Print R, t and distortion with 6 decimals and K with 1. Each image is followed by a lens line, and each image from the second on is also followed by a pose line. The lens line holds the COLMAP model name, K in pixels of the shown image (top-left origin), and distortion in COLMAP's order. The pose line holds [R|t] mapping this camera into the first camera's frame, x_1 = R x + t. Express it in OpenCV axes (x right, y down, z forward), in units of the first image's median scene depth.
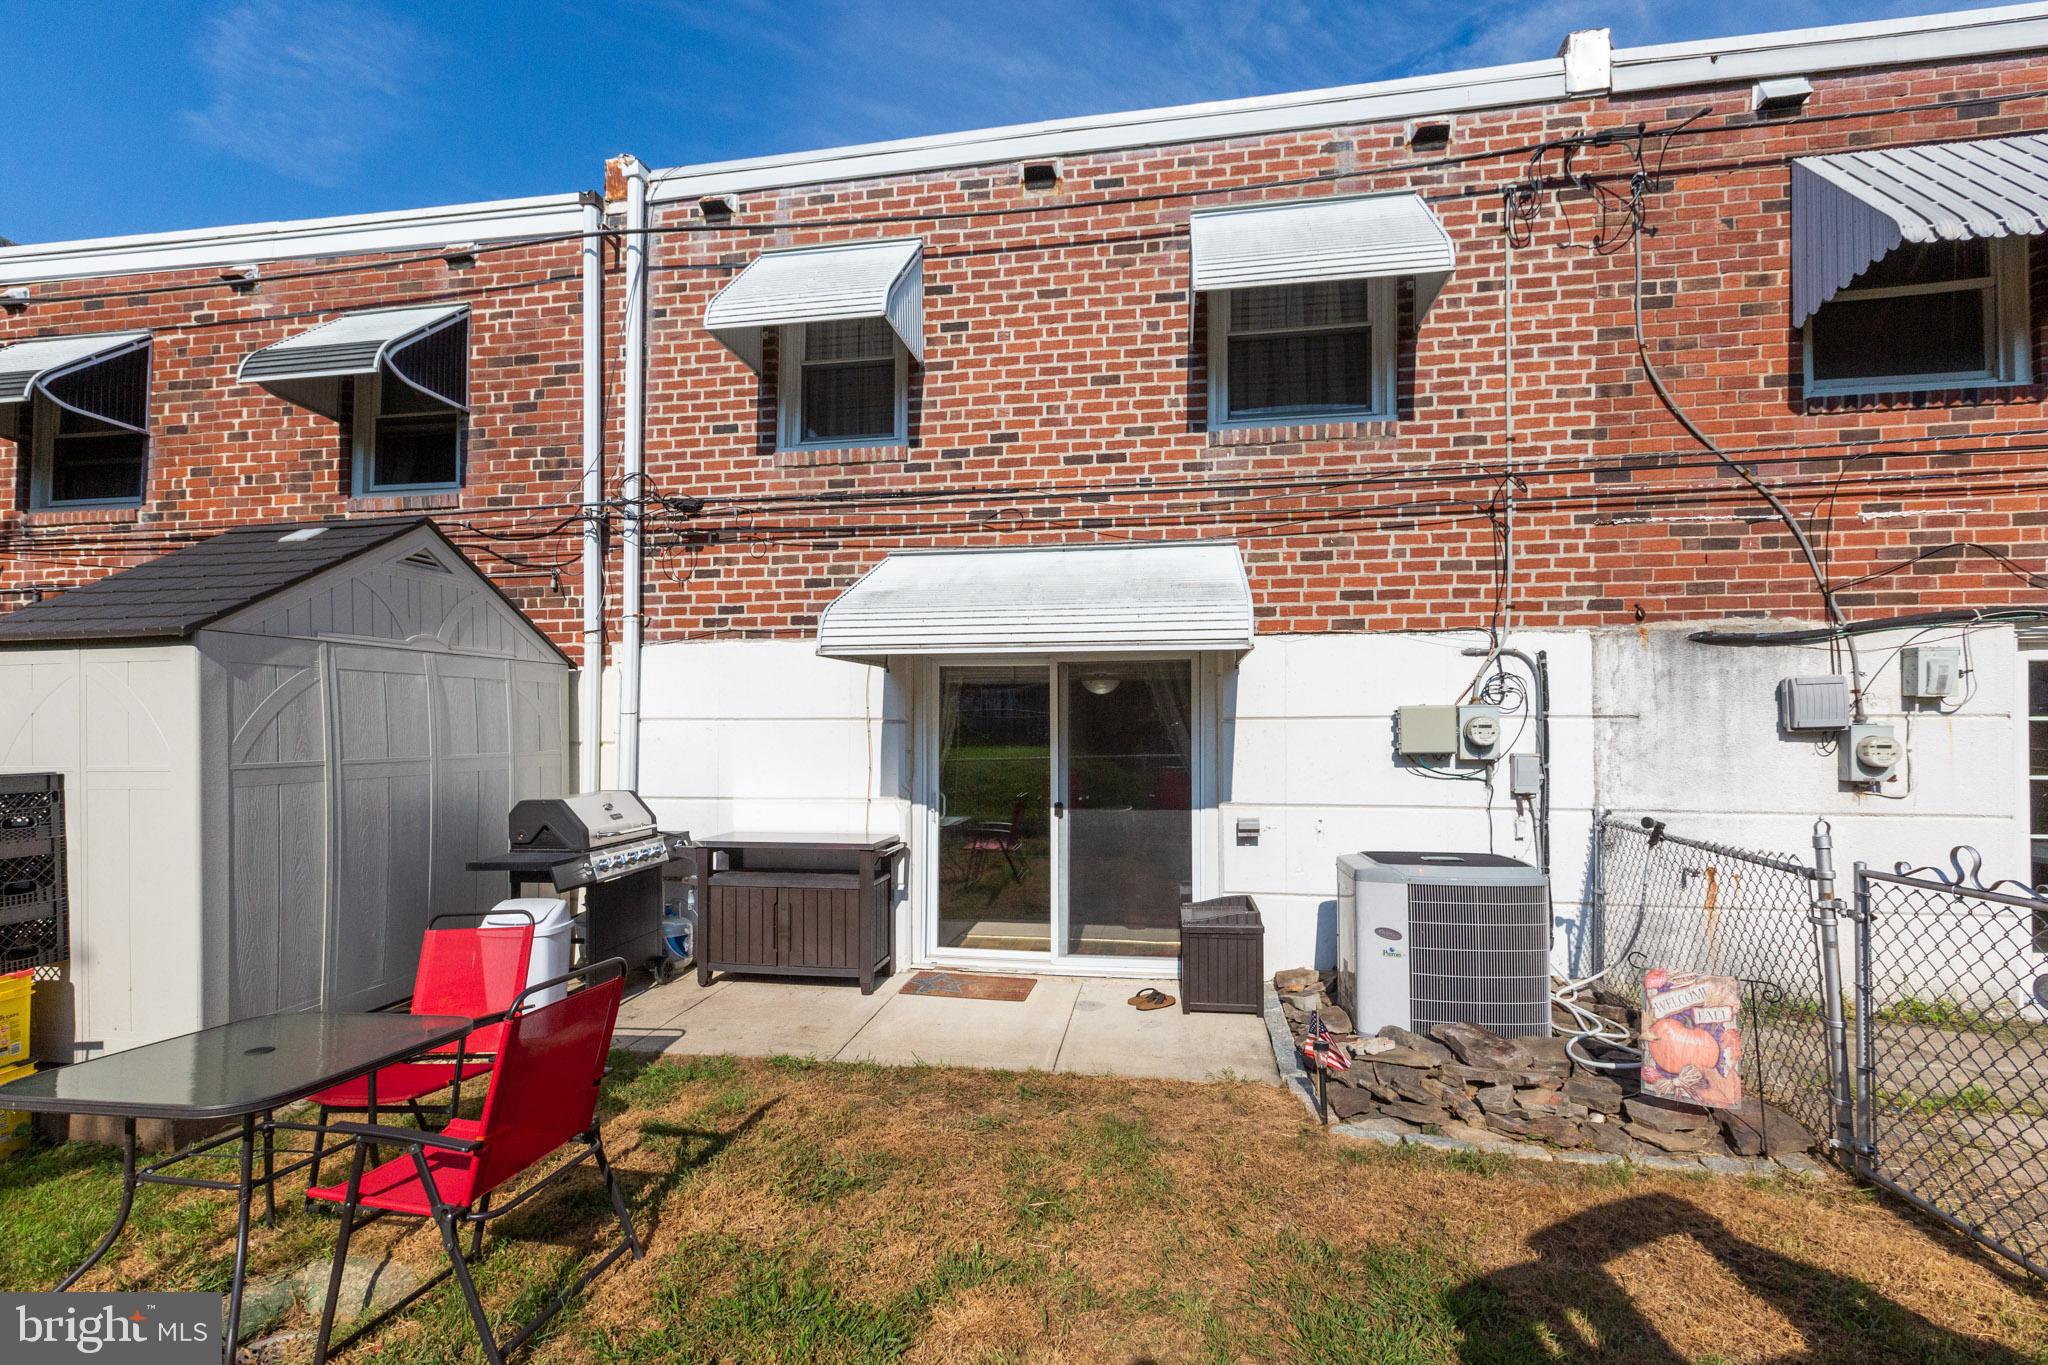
lens RADIAL K [[931.4, 0, 1017.5], [0, 931.4, 729.8], [0, 0, 1]] dist [-0.000496, 0.001634]
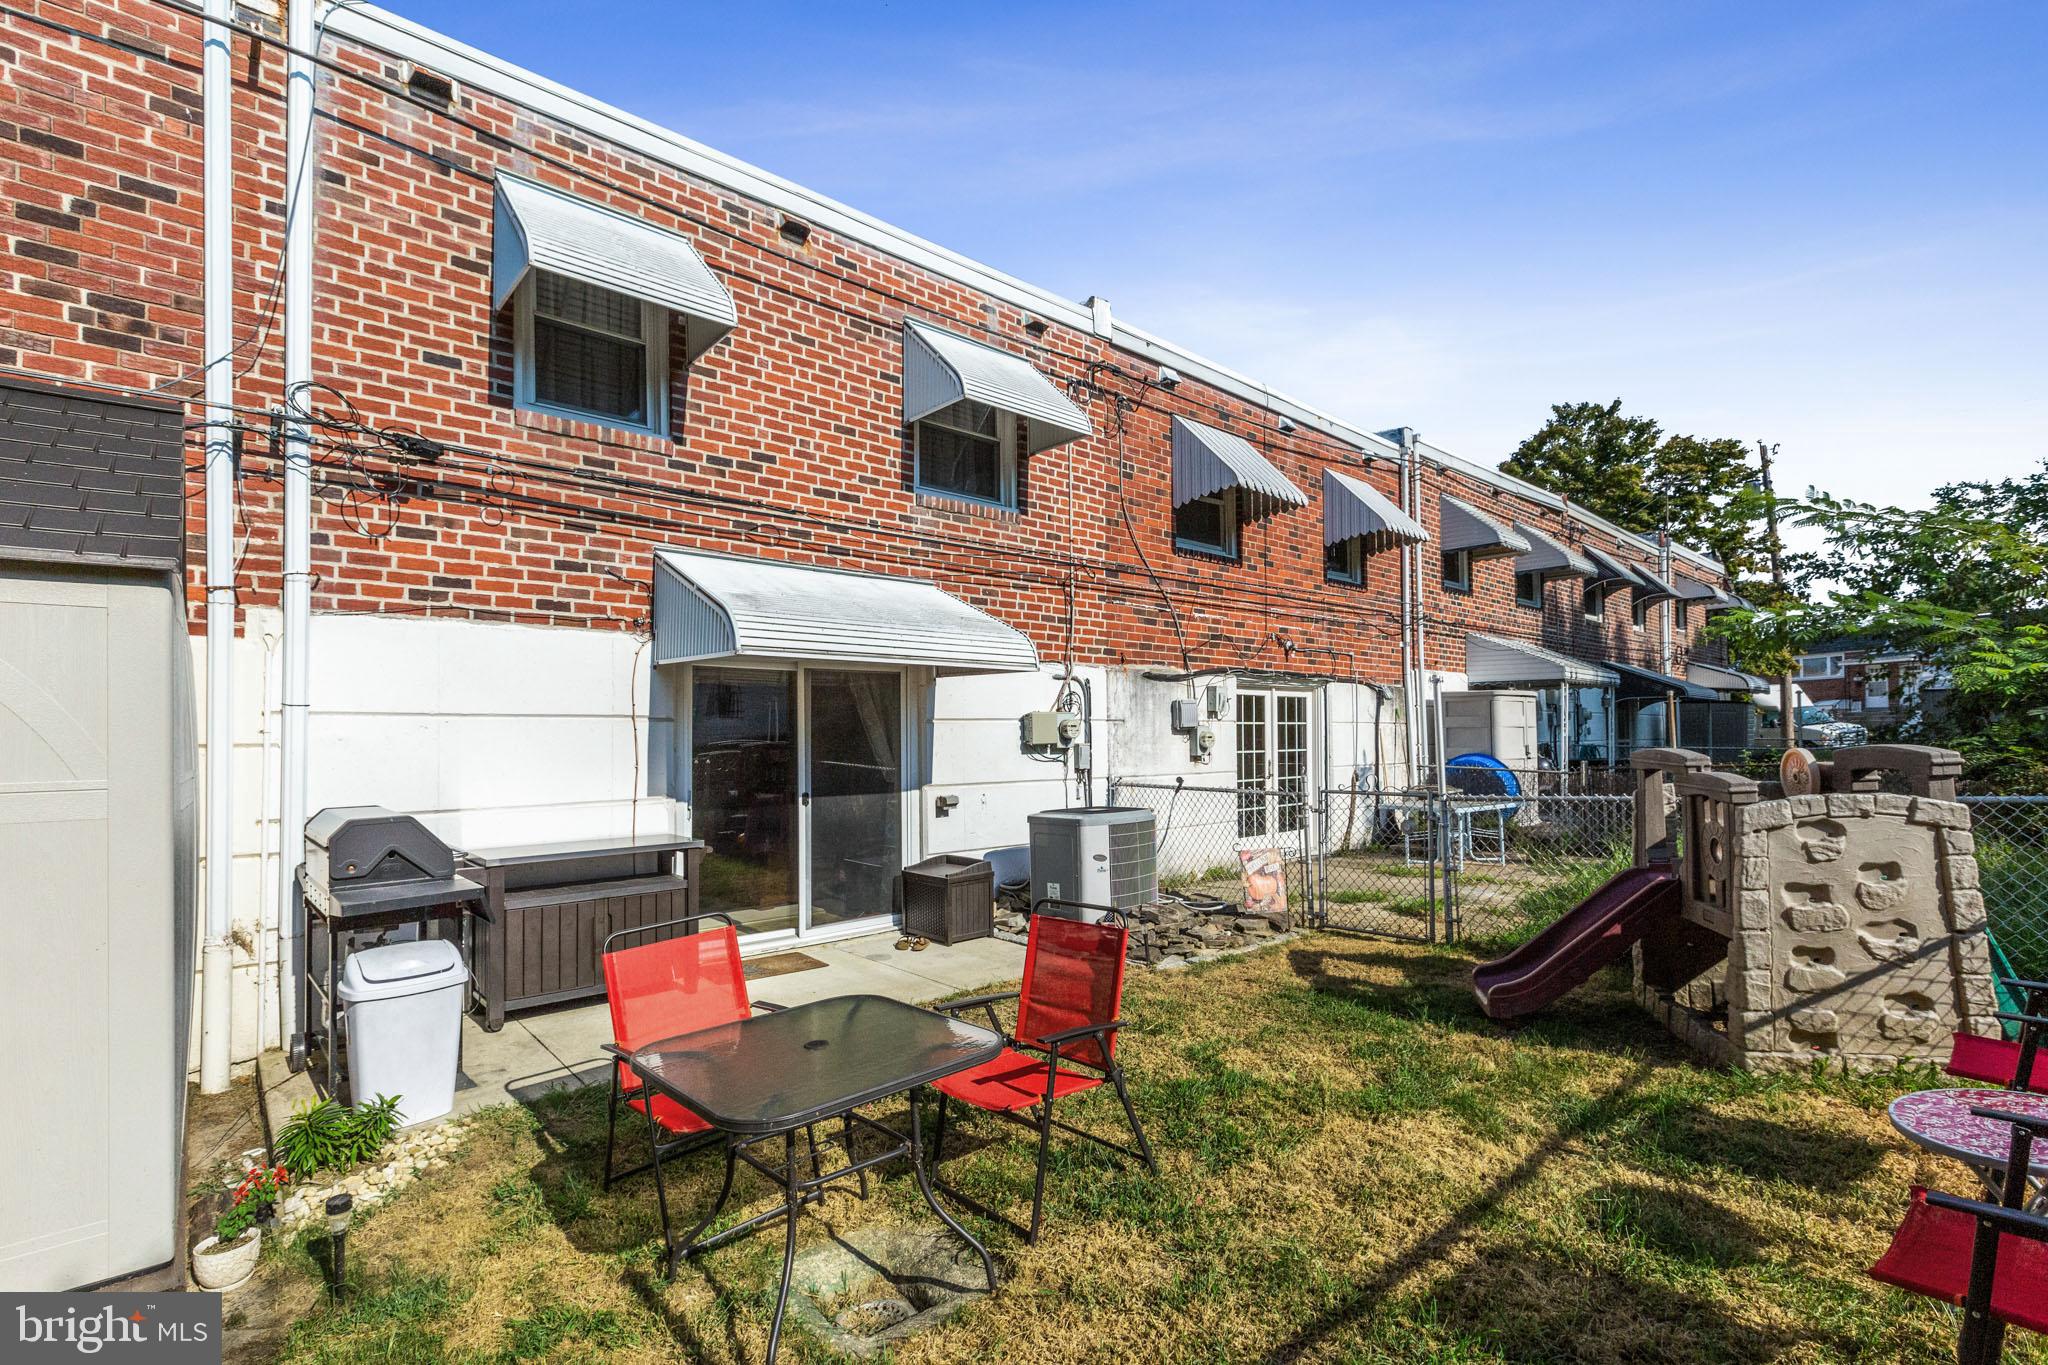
lens RADIAL K [[931.4, 0, 1017.5], [0, 931.4, 729.8], [0, 0, 1]] dist [-0.000496, 0.001634]
pose [[0.617835, -0.000207, 0.786307, -0.682169], [0.003085, 0.999993, -0.002161, 0.005086], [-0.786301, 0.003761, 0.617832, 0.103343]]
